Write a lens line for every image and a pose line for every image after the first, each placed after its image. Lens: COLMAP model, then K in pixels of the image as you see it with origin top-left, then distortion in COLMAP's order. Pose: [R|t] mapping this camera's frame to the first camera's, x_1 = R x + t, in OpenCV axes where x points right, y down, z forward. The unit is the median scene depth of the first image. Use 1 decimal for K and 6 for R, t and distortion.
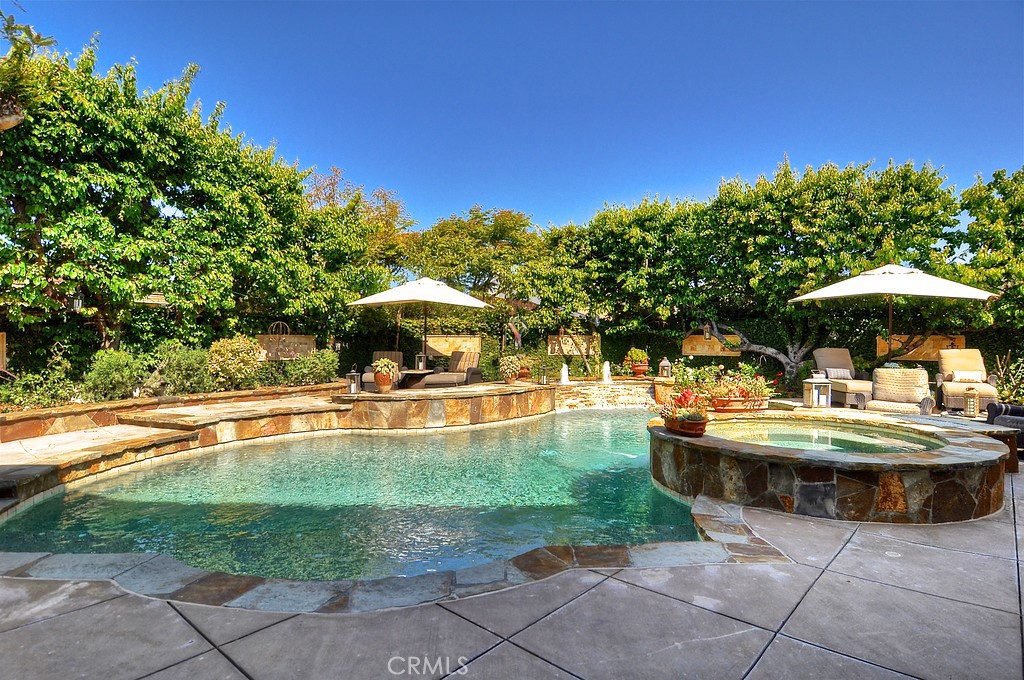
lens RADIAL K [[550.8, 0, 512.9], [0, 550.8, 337.0], [0, 0, 1]] dist [-0.011063, -0.008482]
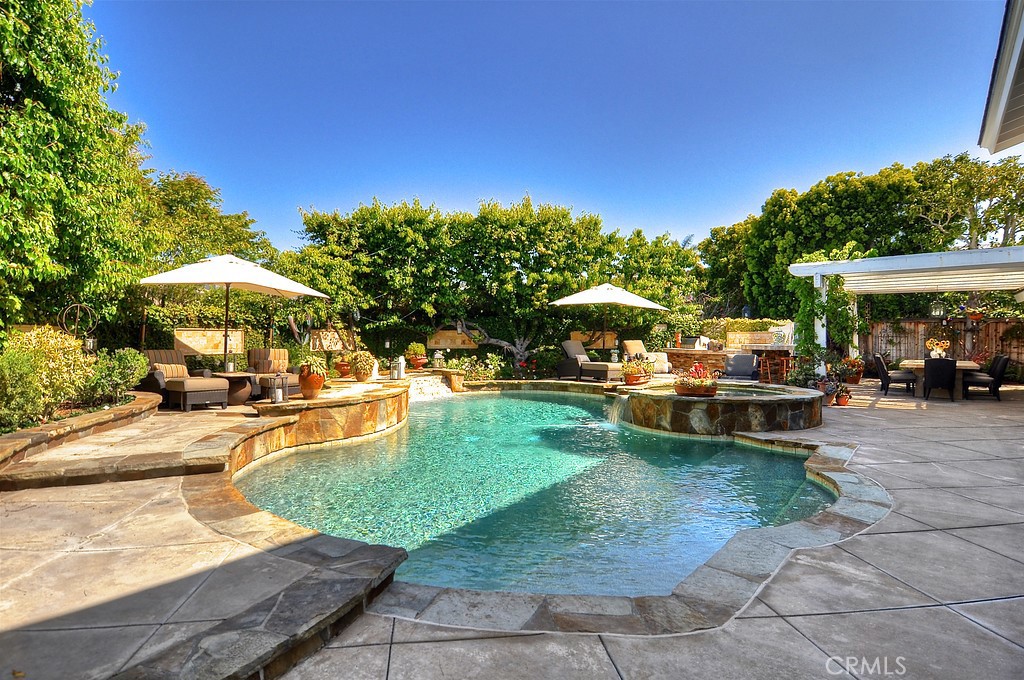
lens RADIAL K [[550.8, 0, 512.9], [0, 550.8, 337.0], [0, 0, 1]] dist [-0.011063, -0.008482]
pose [[0.648878, -0.002584, 0.760888, -0.567868], [-0.002731, 0.999980, 0.005724, 0.004207], [-0.760888, -0.005792, 0.648858, 0.209146]]
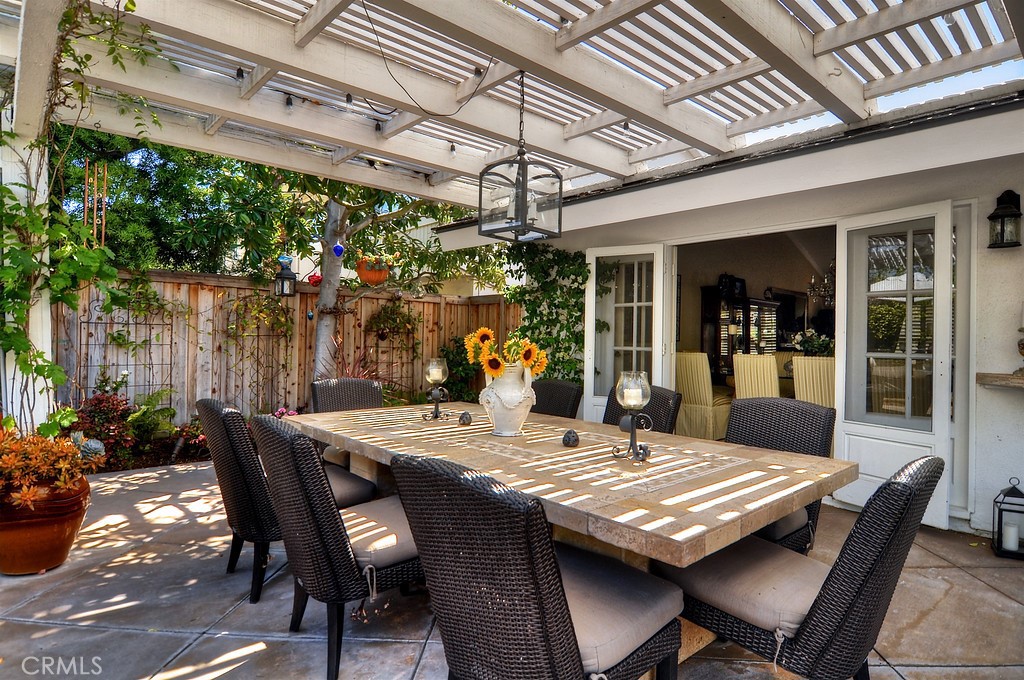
lens RADIAL K [[557.9, 0, 505.9], [0, 557.9, 357.9], [0, 0, 1]] dist [-0.006458, -0.001064]
pose [[-0.624814, -0.038150, 0.779841, 0.716633], [-0.018827, 0.999251, 0.033799, 0.016653], [-0.780547, 0.006436, -0.625064, 0.447761]]
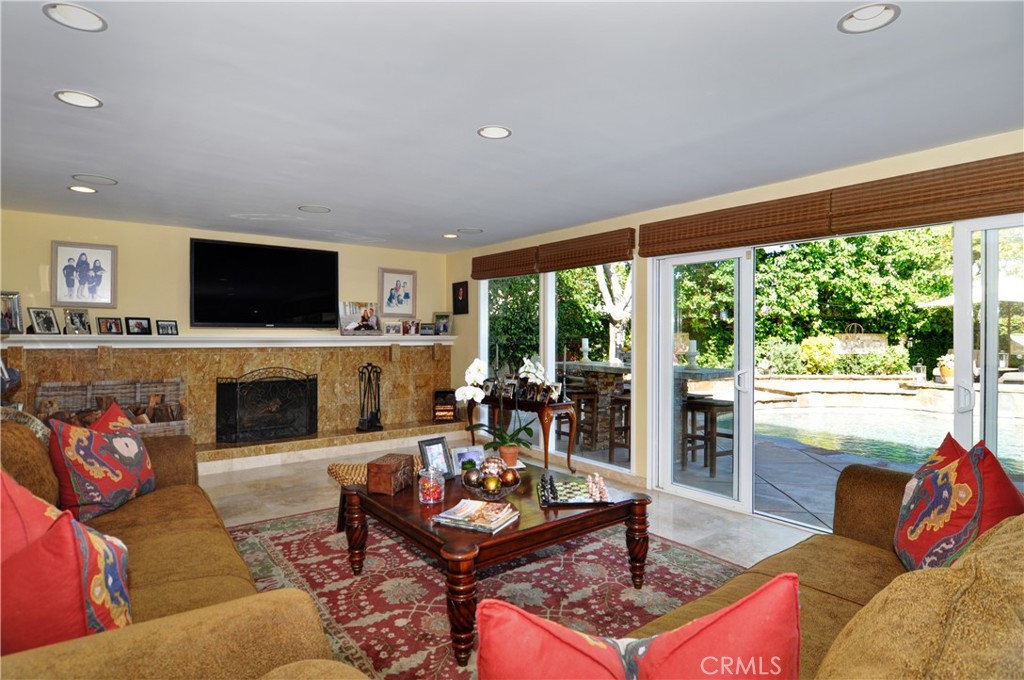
lens RADIAL K [[547.6, 0, 526.0], [0, 547.6, 336.5], [0, 0, 1]] dist [-0.001848, -0.000837]
pose [[0.585919, 0.003378, -0.810362, 0.153756], [0.000628, 0.999989, 0.004622, -0.003863], [0.810369, -0.003218, 0.585911, -0.351745]]
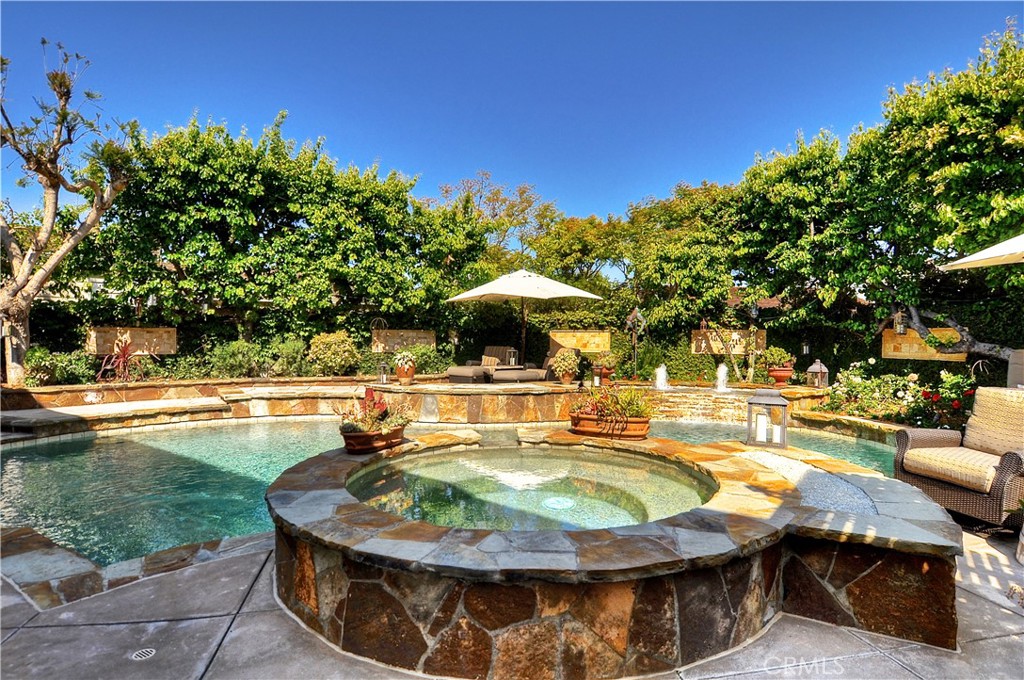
lens RADIAL K [[553.7, 0, 512.0], [0, 553.7, 340.0], [0, 0, 1]] dist [-0.018780, -0.002450]
pose [[0.803222, 0.005578, -0.595654, 0.467380], [-0.000593, 0.999963, 0.008564, 0.007079], [0.595680, -0.006525, 0.803196, 0.244122]]
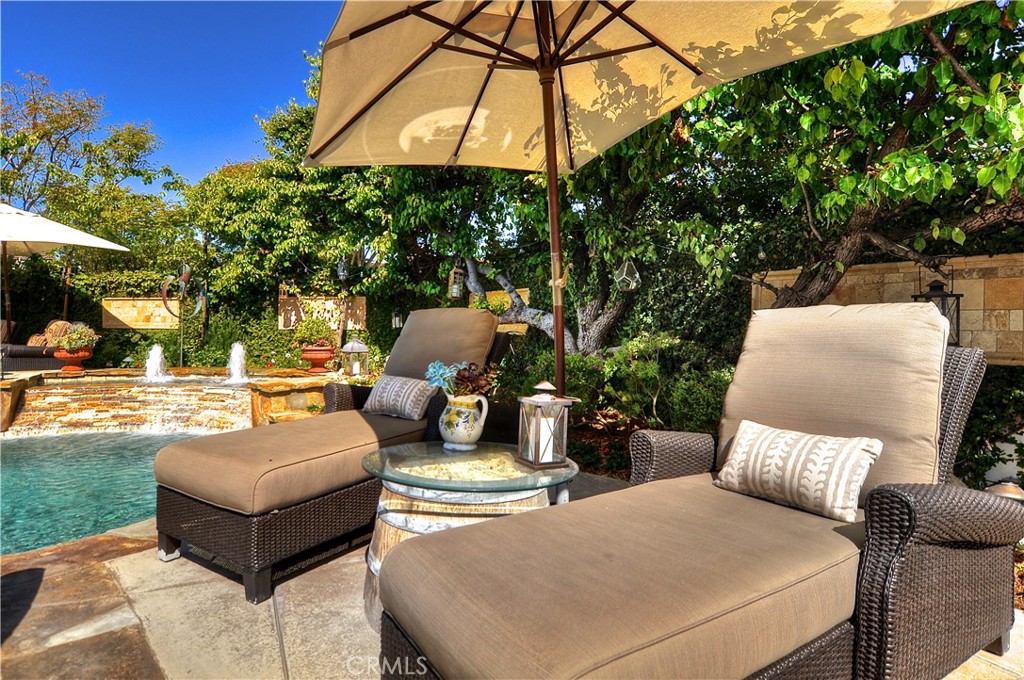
lens RADIAL K [[567.9, 0, 492.8], [0, 567.9, 326.9], [0, 0, 1]] dist [-0.001940, -0.000638]
pose [[0.921578, 0.009086, -0.388086, 0.720530], [-0.002233, 0.999834, 0.018107, 0.024791], [0.388186, -0.015821, 0.921445, 0.709351]]
